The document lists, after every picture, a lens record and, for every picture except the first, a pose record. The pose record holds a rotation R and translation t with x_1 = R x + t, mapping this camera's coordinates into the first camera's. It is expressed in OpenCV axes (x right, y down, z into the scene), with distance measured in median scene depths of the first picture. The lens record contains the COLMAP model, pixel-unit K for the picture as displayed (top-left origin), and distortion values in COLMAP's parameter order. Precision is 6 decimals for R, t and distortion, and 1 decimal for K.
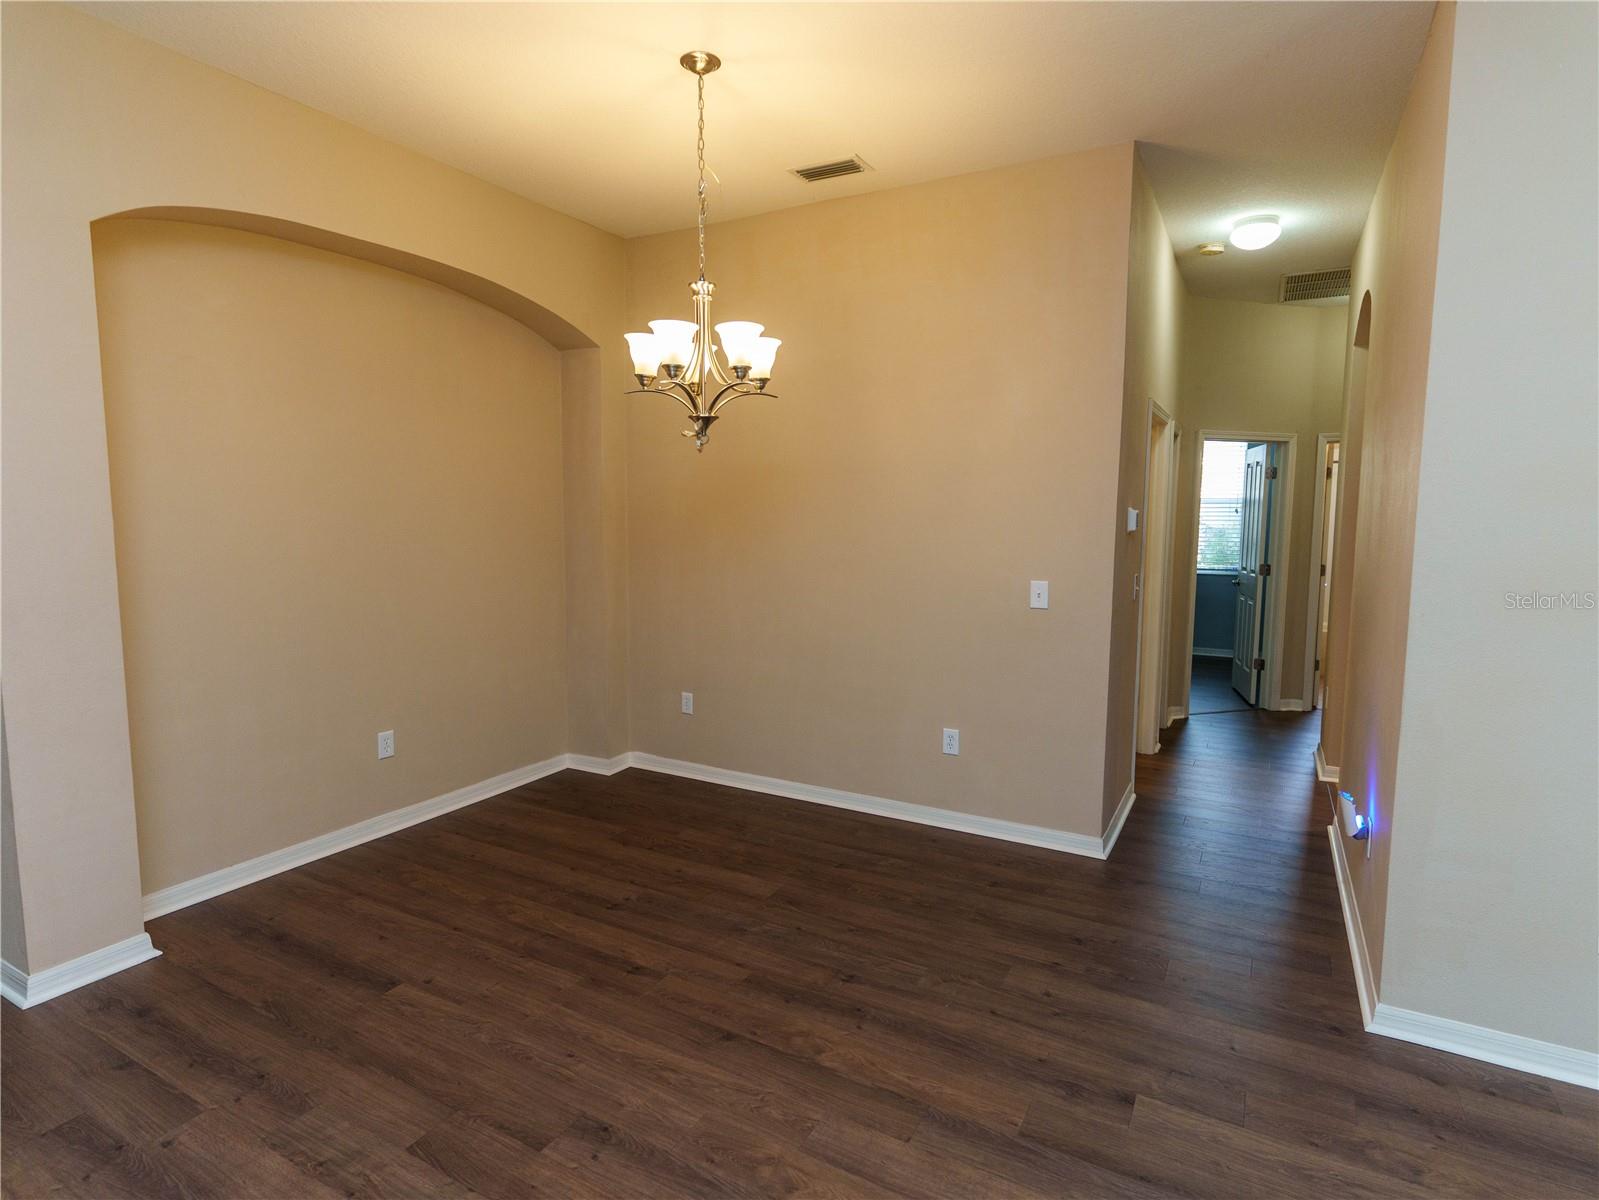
lens RADIAL K [[858.8, 0, 799.5], [0, 858.8, 600.0], [0, 0, 1]] dist [-0.000345, 0.000401]
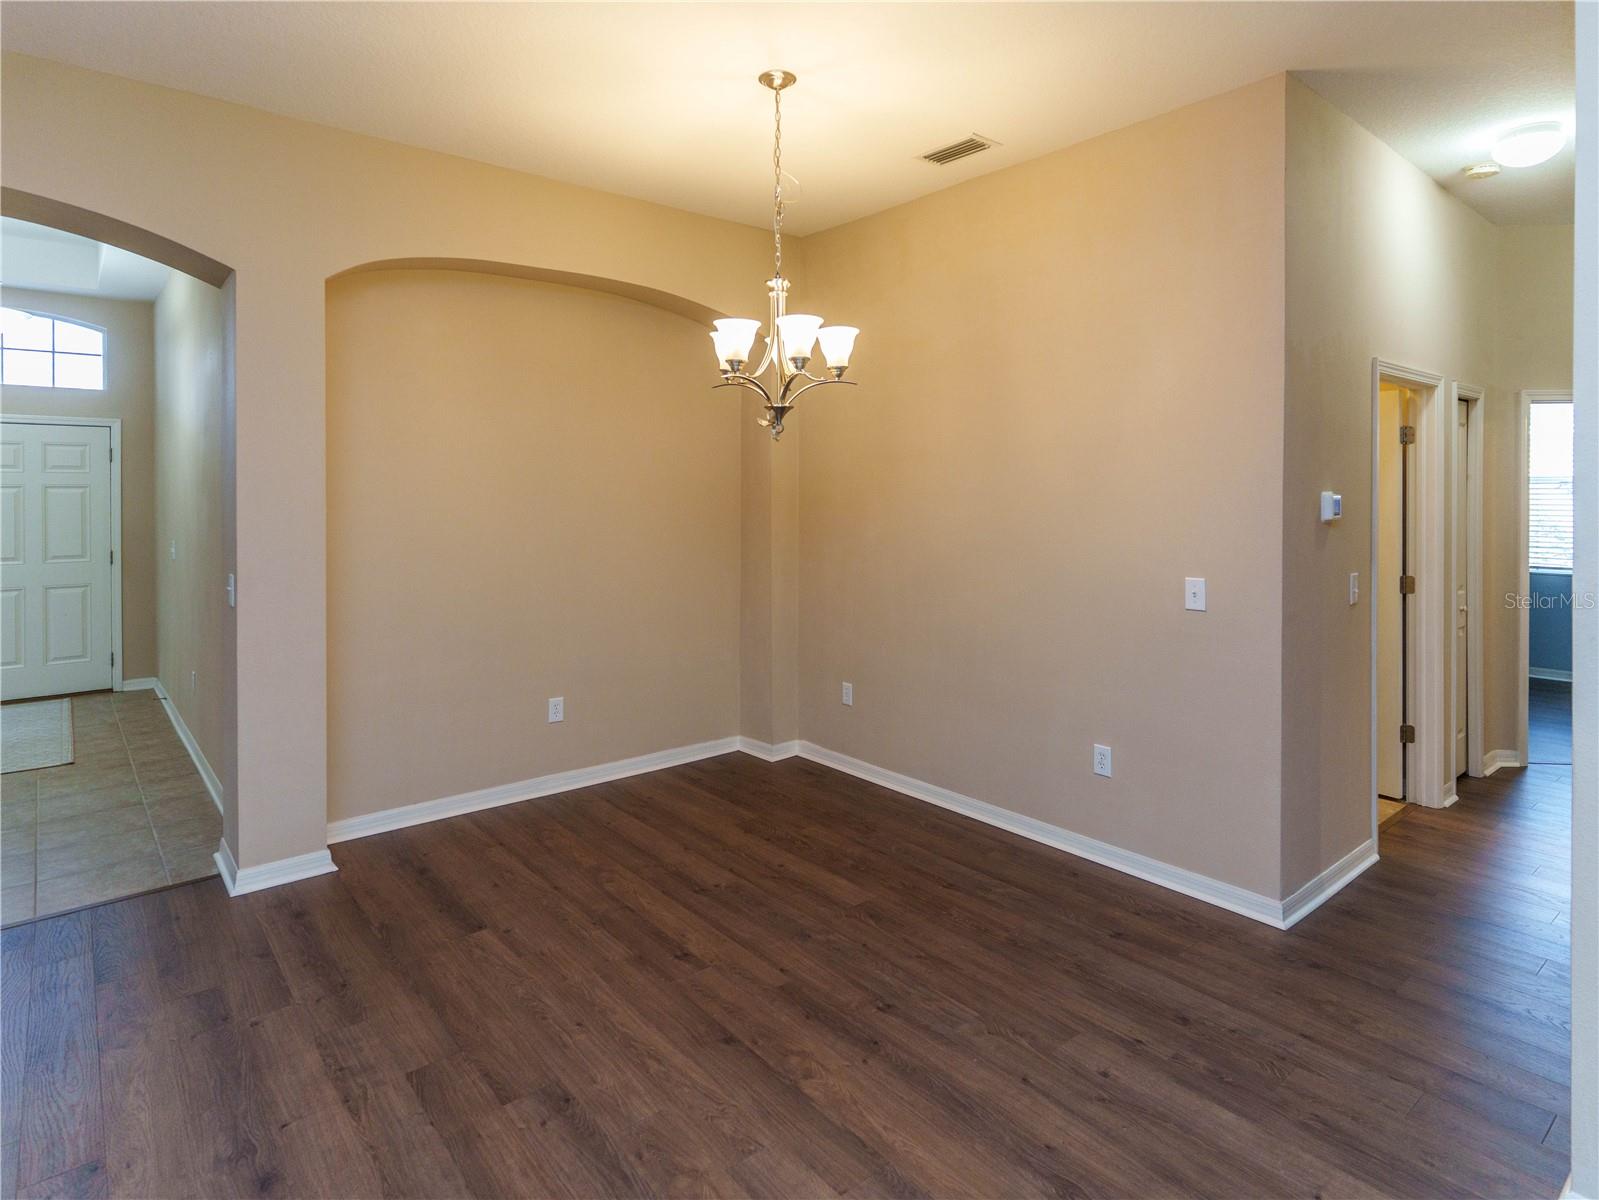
lens RADIAL K [[901.4, 0, 795.6], [0, 901.4, 499.3], [0, 0, 1]] dist [-0.000206, -0.000038]
pose [[0.931162, -0.002298, -0.364597, 0.307418], [-0.033236, 0.995282, -0.091156, -0.006494], [0.363087, 0.096999, 0.926693, 0.023268]]
